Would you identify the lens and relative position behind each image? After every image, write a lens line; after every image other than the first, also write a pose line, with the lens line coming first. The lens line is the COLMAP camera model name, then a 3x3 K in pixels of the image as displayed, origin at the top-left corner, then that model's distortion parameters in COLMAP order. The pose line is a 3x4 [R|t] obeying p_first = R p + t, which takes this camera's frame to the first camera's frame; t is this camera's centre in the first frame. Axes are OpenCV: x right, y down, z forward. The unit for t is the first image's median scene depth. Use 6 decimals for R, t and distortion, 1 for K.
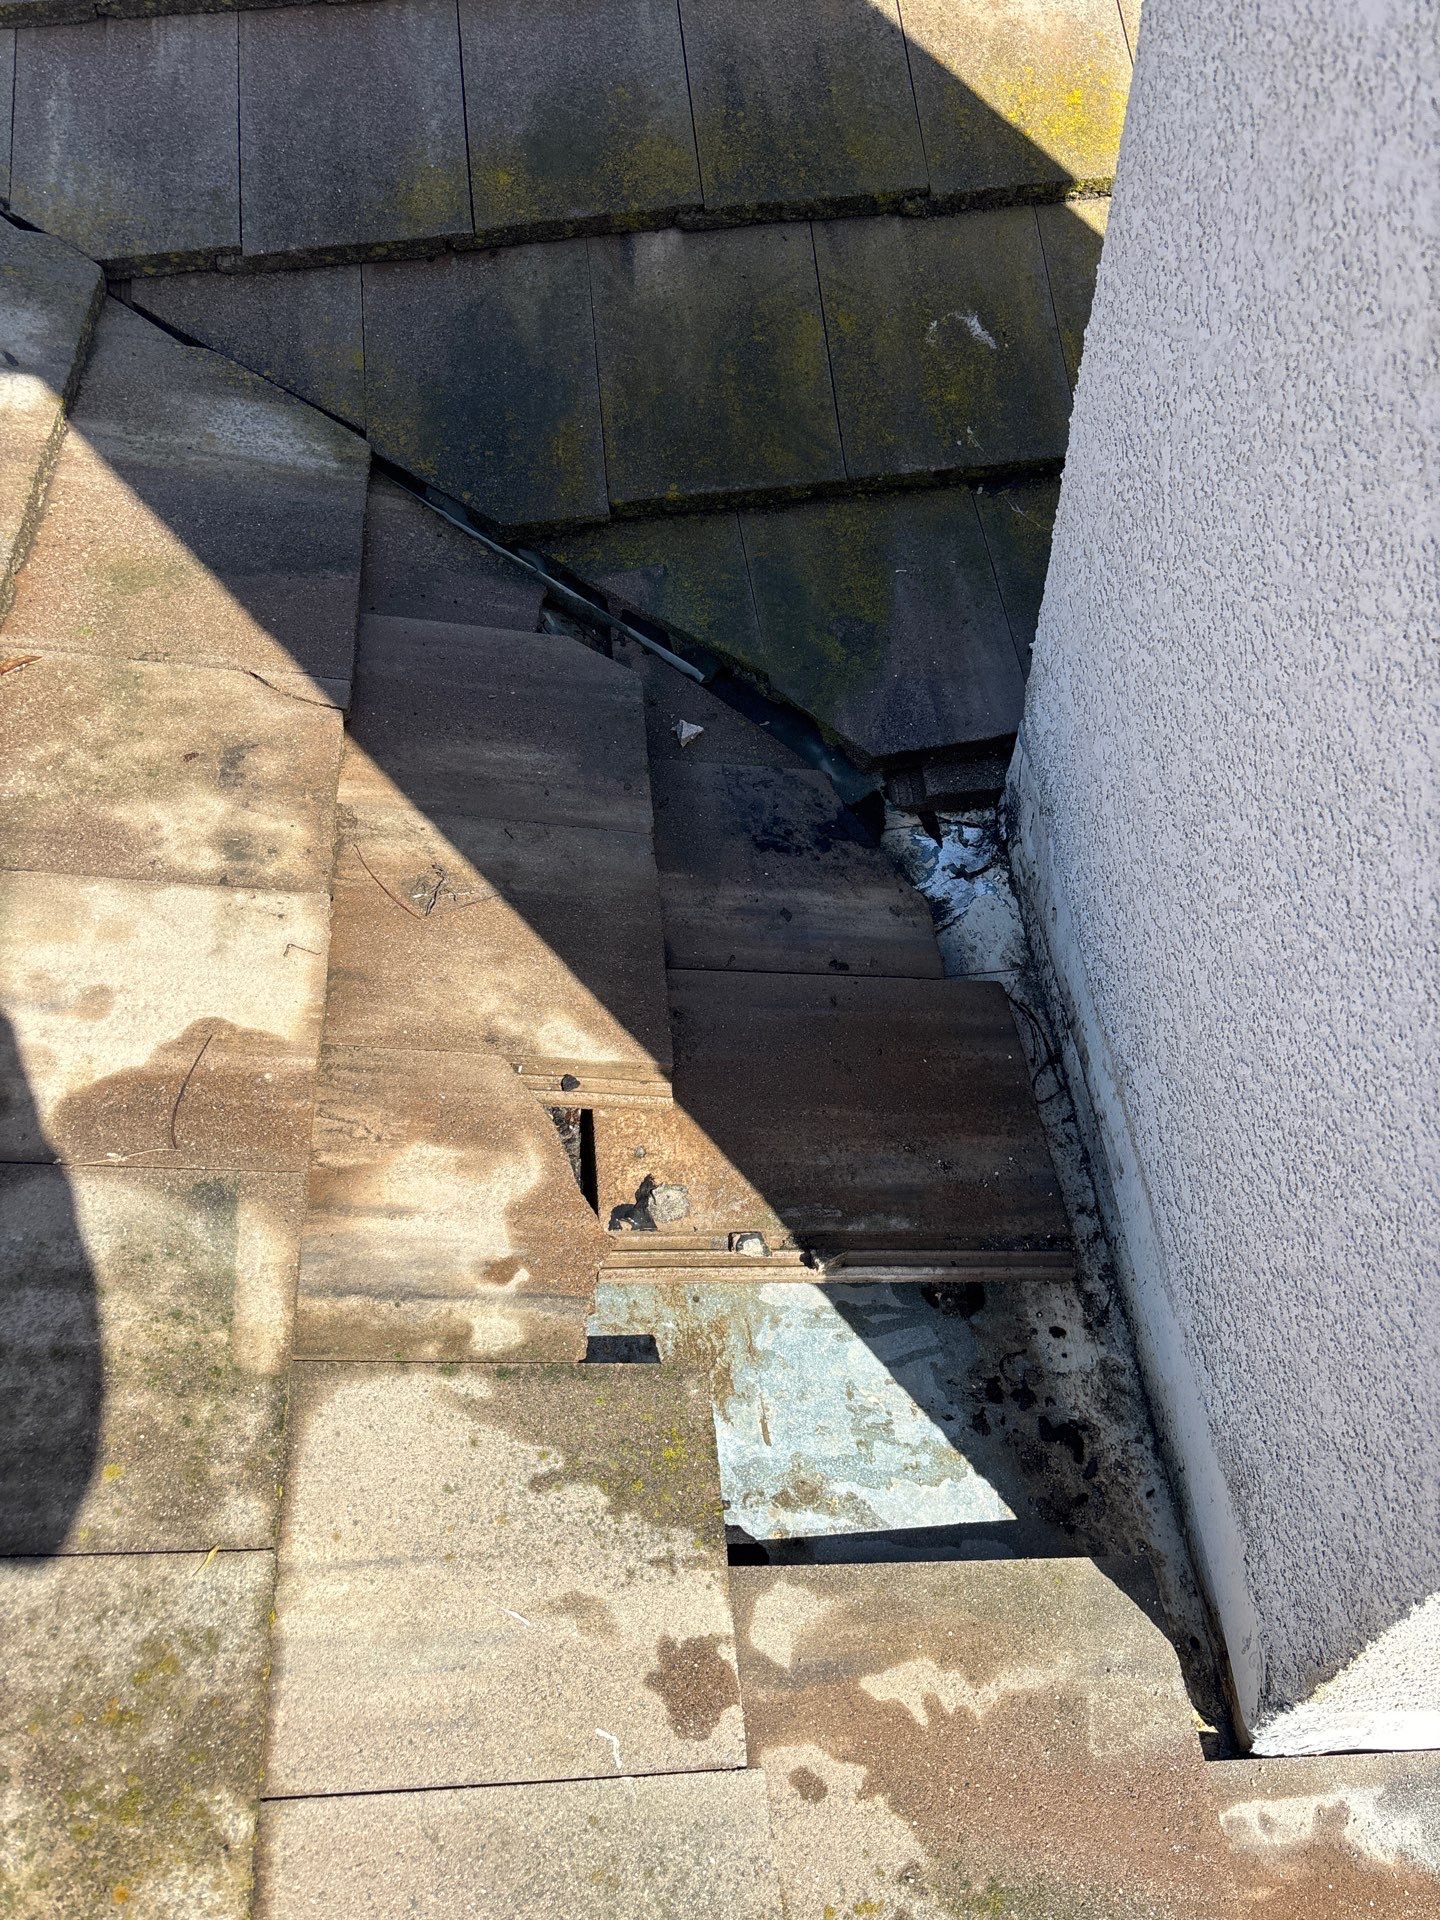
lens RADIAL K [[1396.4, 0, 720.0], [0, 1396.4, 960.0], [0, 0, 1]] dist [0.047966, -0.059504]
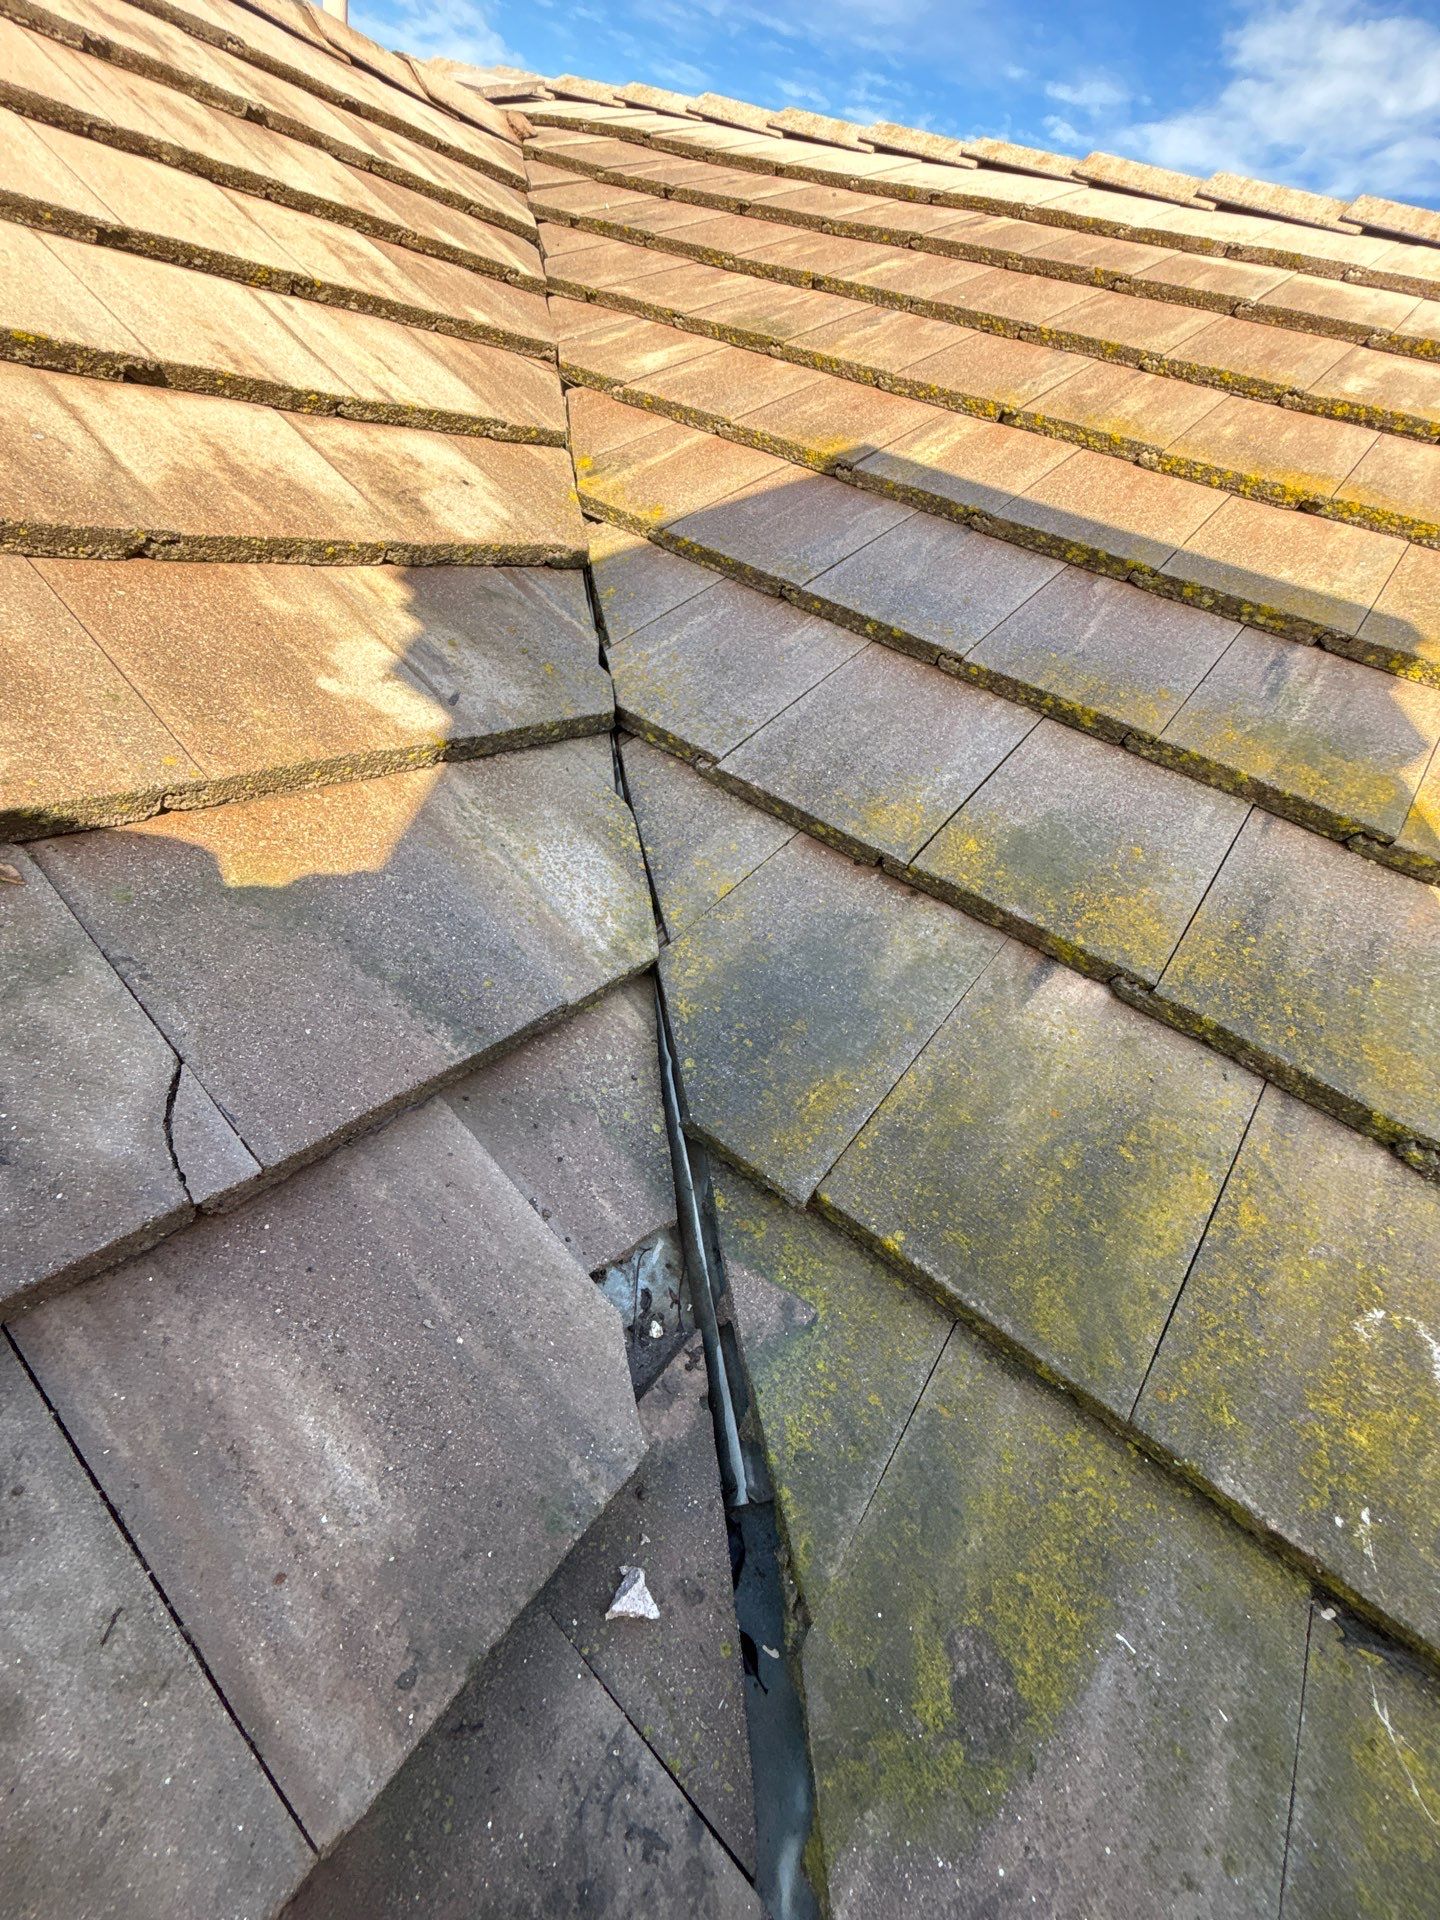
lens RADIAL K [[746.4, 0, 727.8], [0, 746.4, 988.9], [0, 0, 1]] dist [-0.001759, -0.006227]
pose [[0.715037, 0.582809, -0.386076, -0.022124], [-0.682633, 0.701187, -0.205788, -0.285598], [0.150777, 0.410694, 0.899220, 0.592442]]
